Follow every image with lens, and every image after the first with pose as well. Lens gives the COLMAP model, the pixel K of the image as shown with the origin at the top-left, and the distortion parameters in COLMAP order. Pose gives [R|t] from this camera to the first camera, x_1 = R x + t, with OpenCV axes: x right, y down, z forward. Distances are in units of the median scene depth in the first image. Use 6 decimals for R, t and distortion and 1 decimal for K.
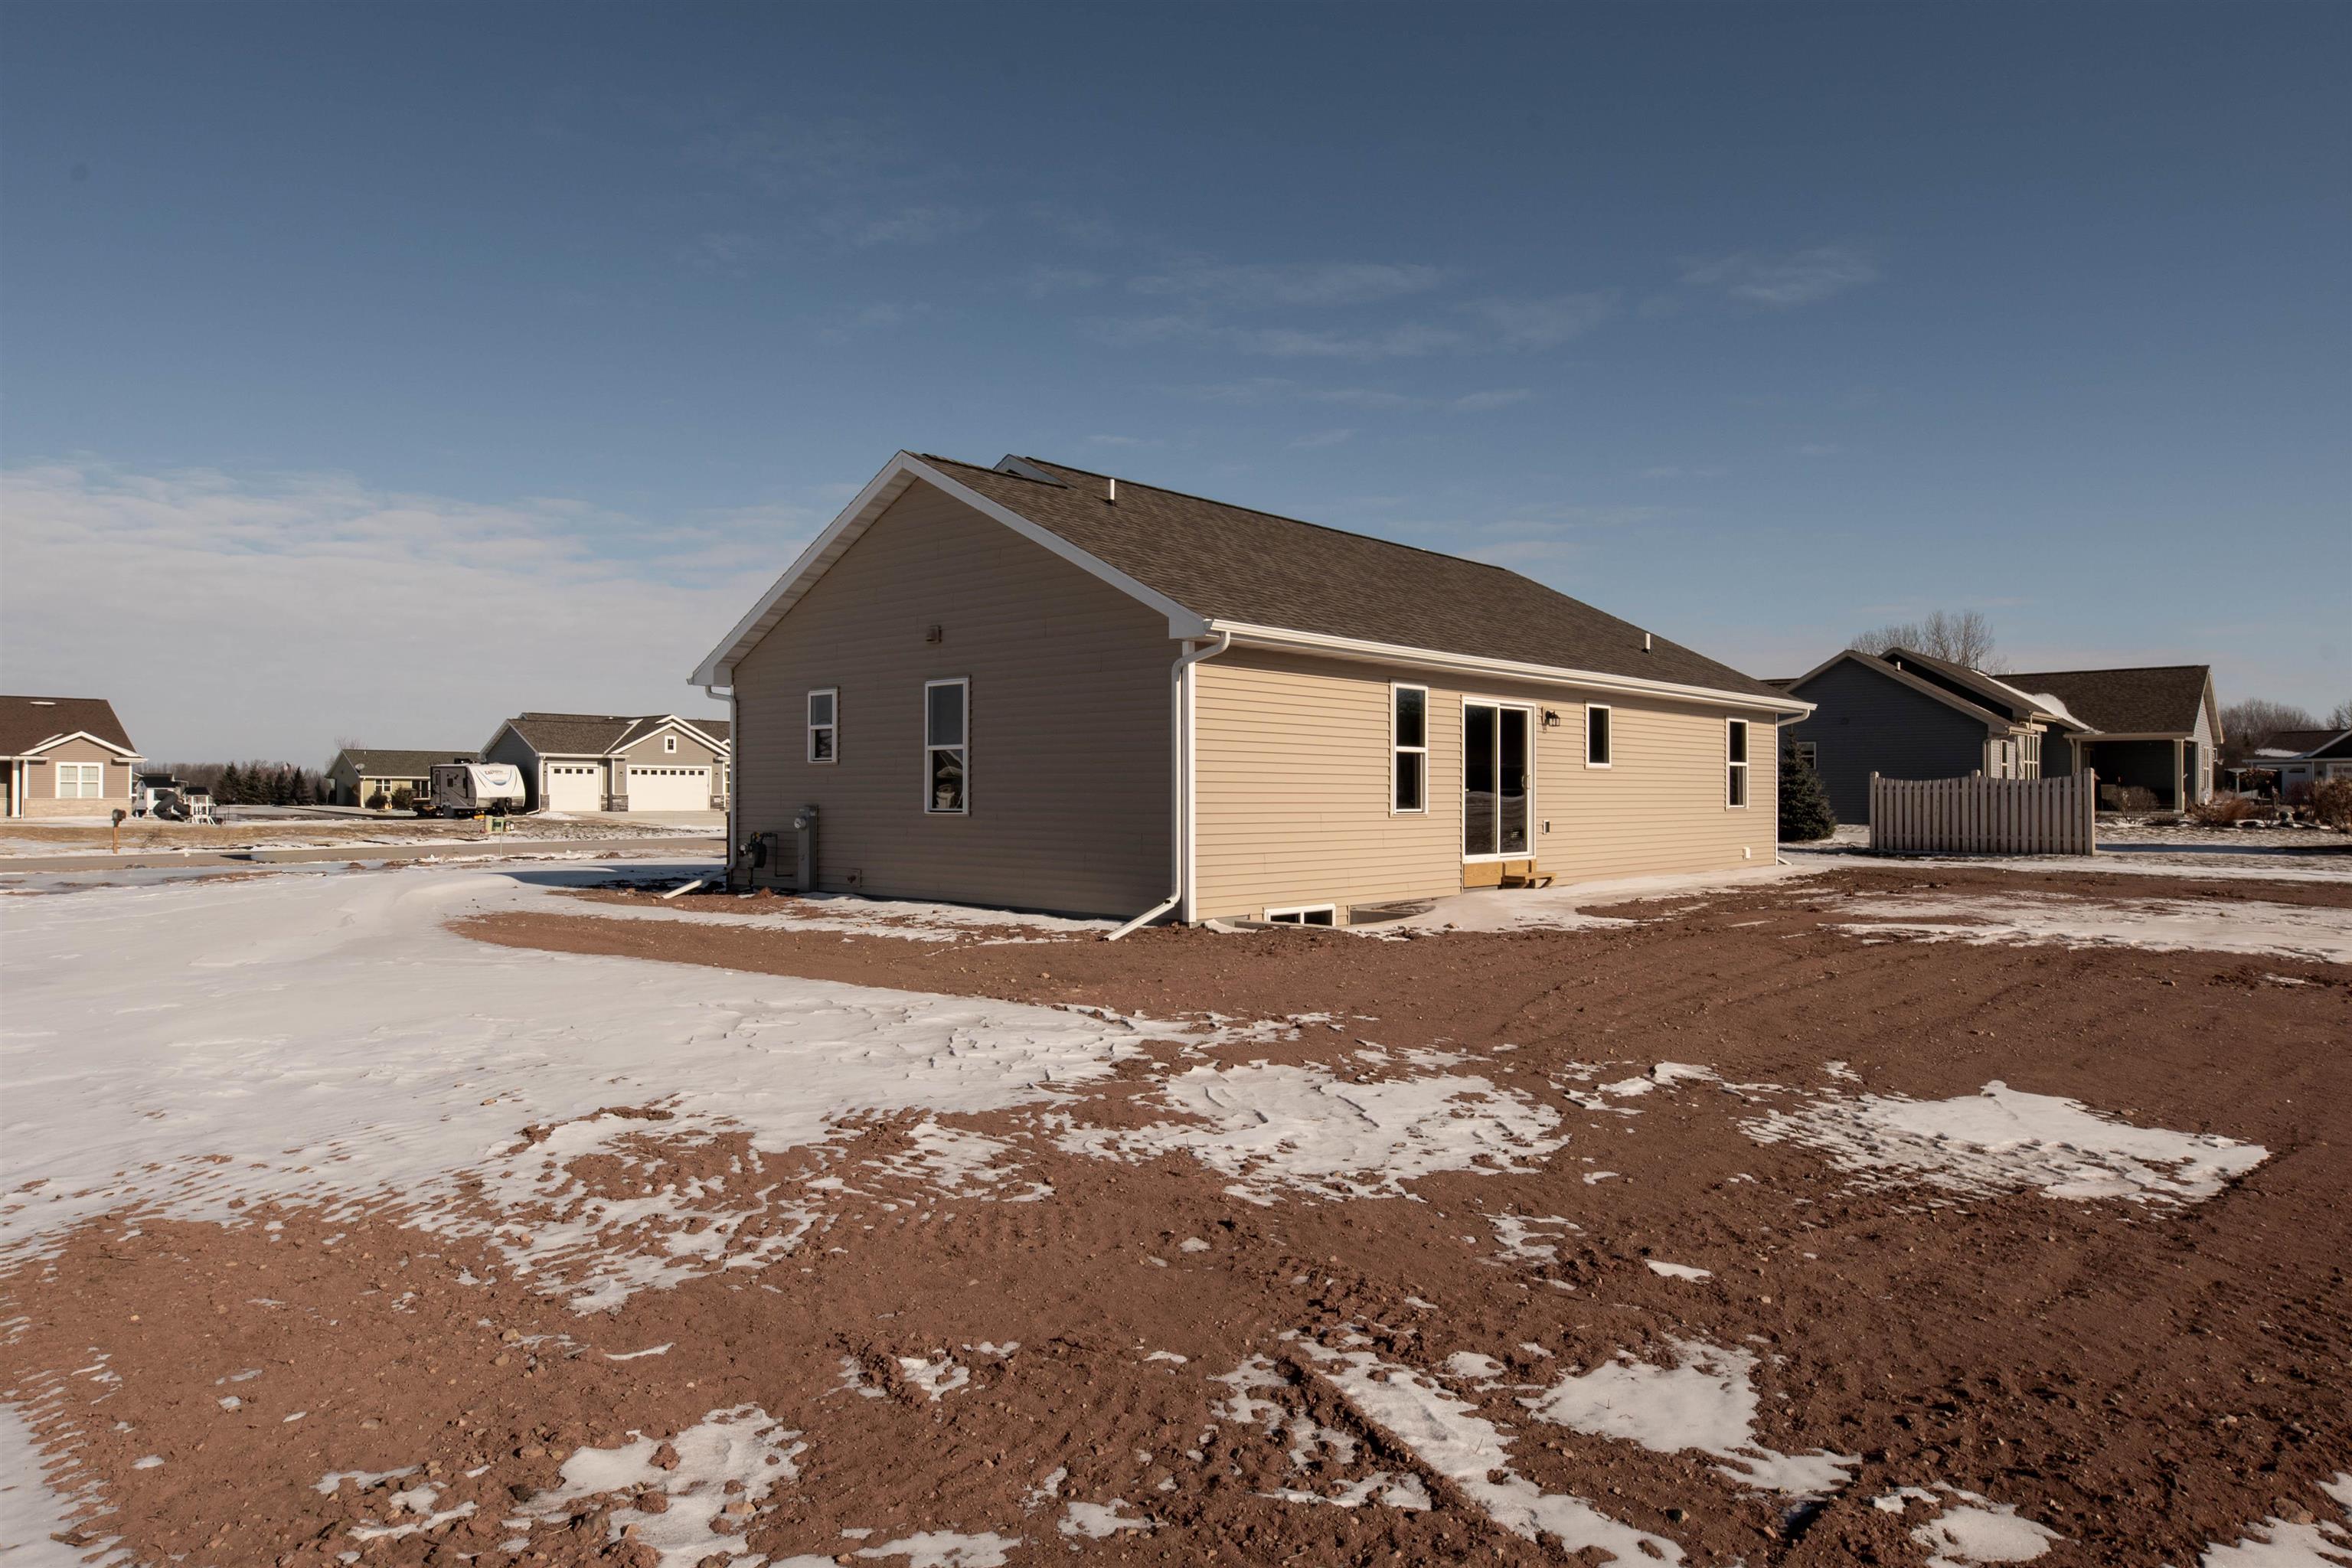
lens RADIAL K [[1484.1, 0, 1176.0], [0, 1484.1, 784.0], [0, 0, 1]] dist [-0.000565, 0.000132]
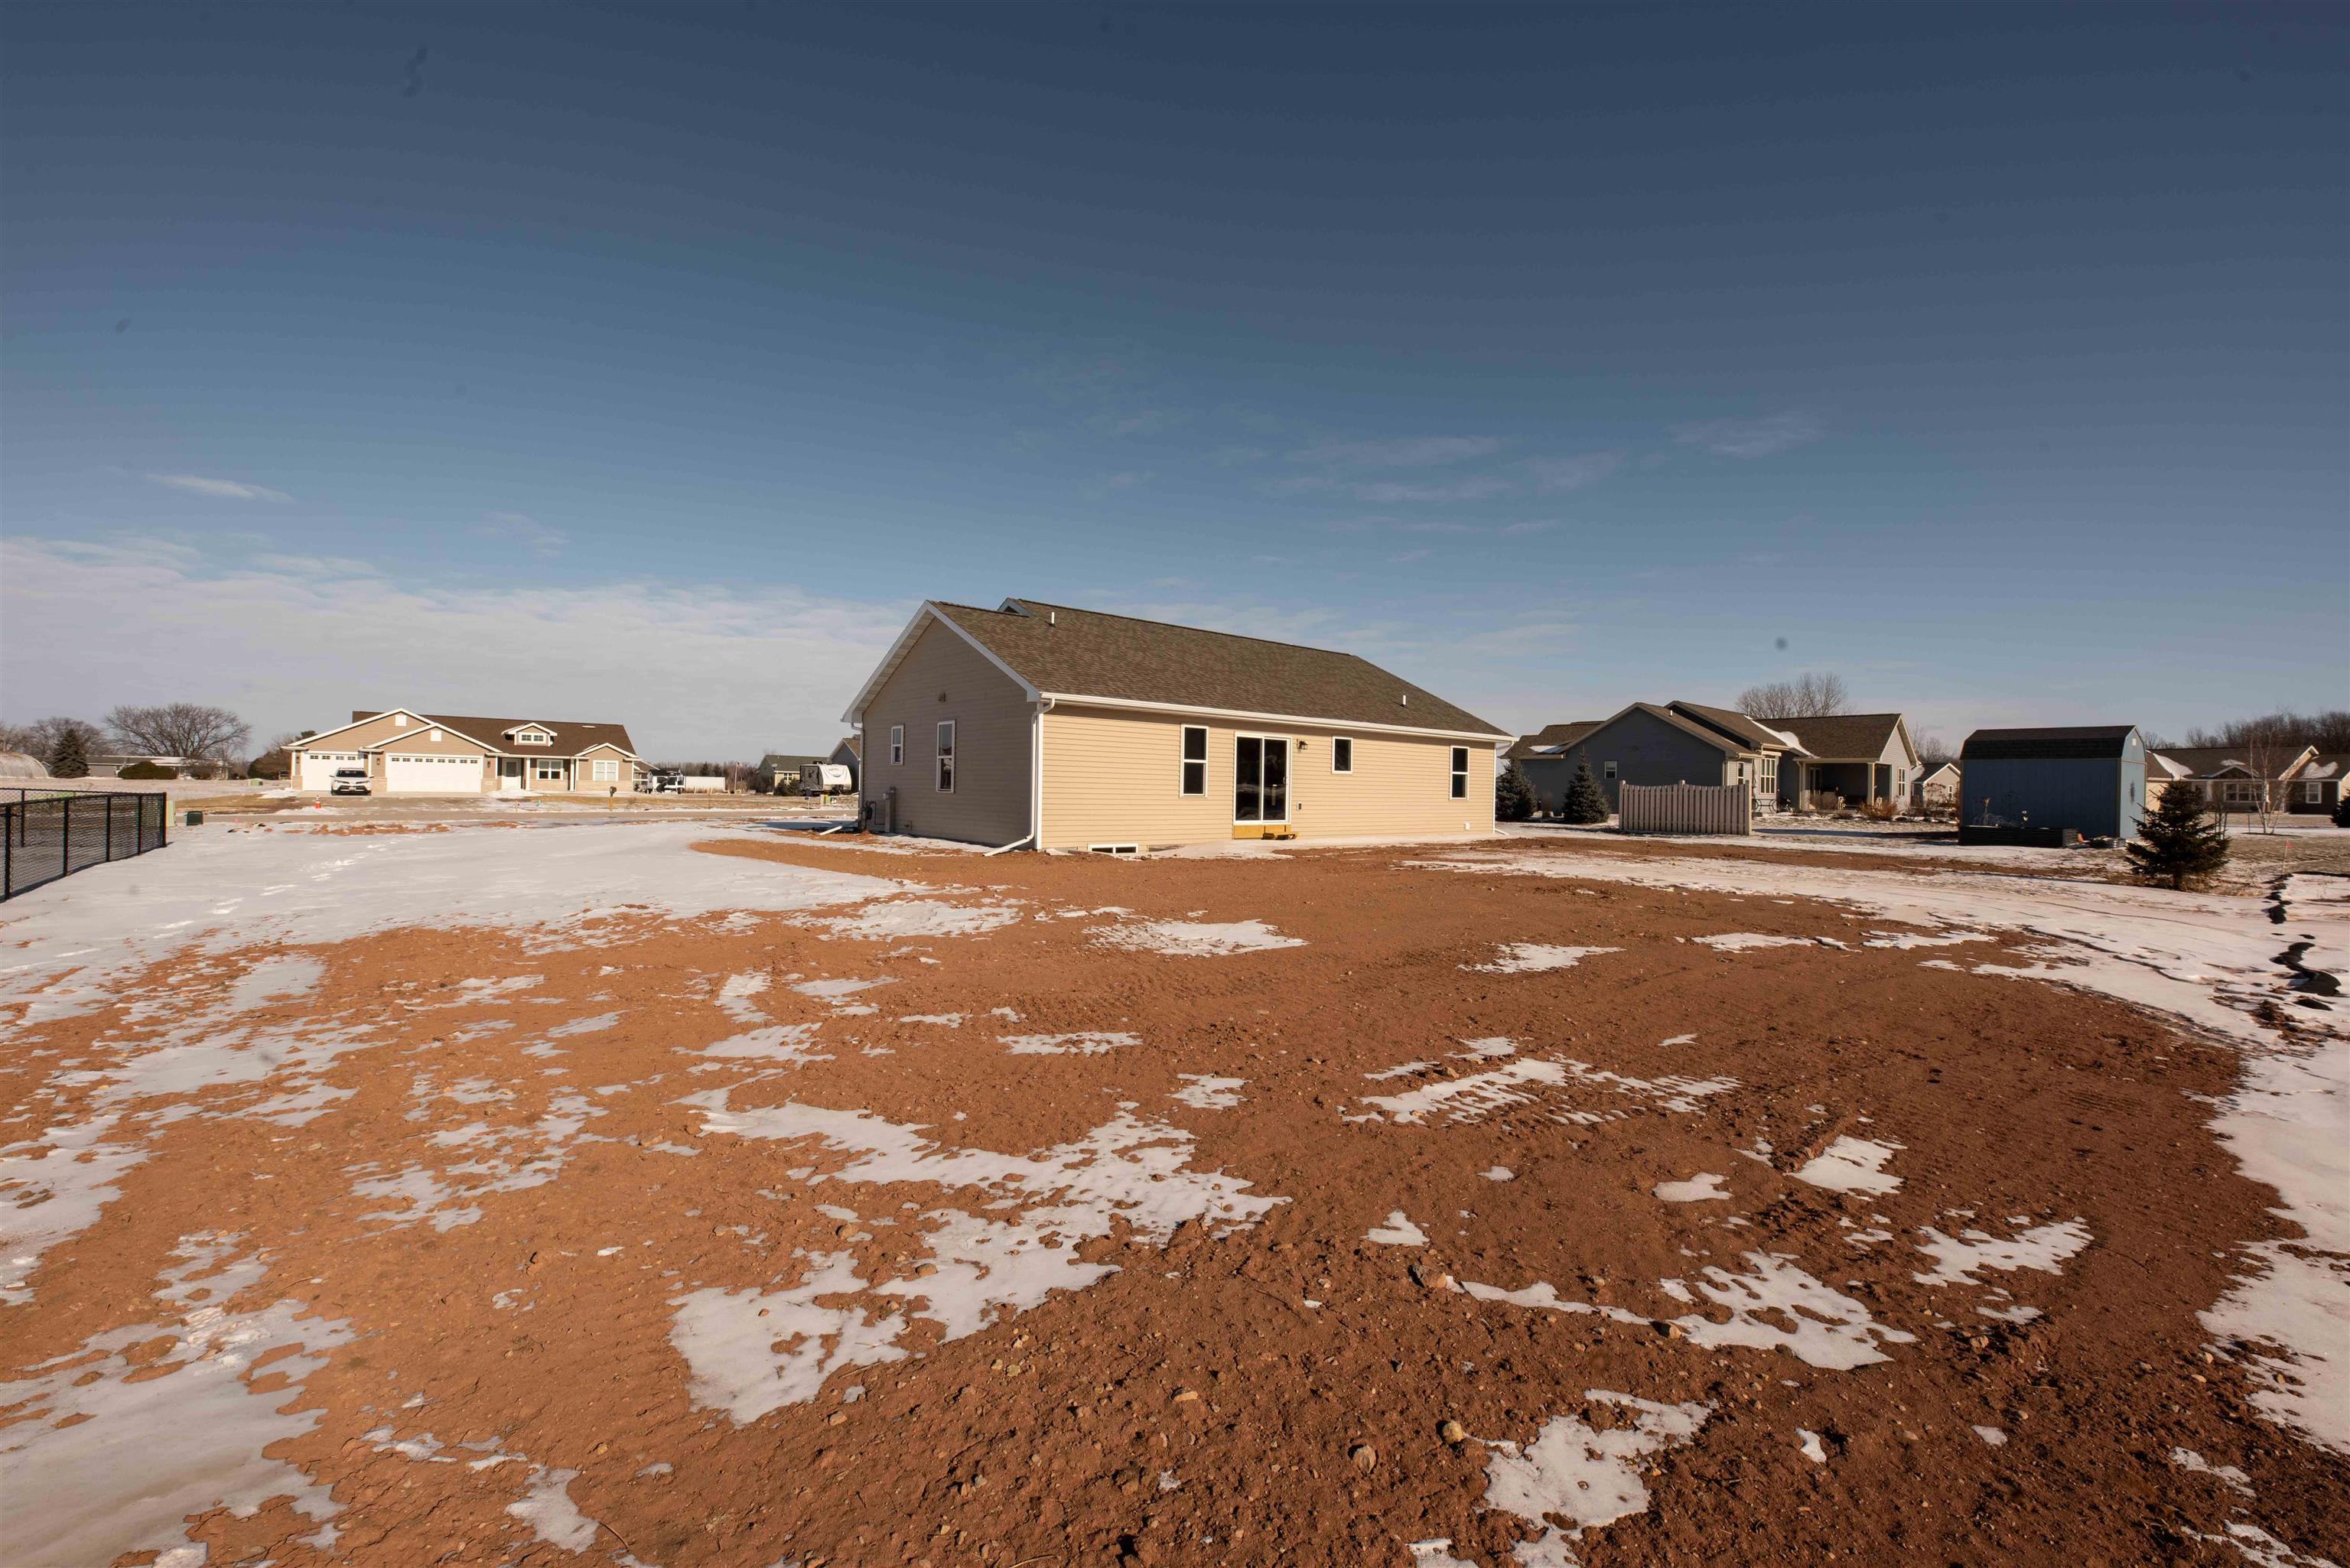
lens RADIAL K [[968.1, 0, 1175.0], [0, 968.1, 784.0], [0, 0, 1]] dist [0.001232, 0.000057]
pose [[0.990915, 0.016090, -0.133525, 0.265810], [-0.016059, 0.999870, 0.001312, 0.003290], [0.133529, 0.000845, 0.991045, -0.163312]]
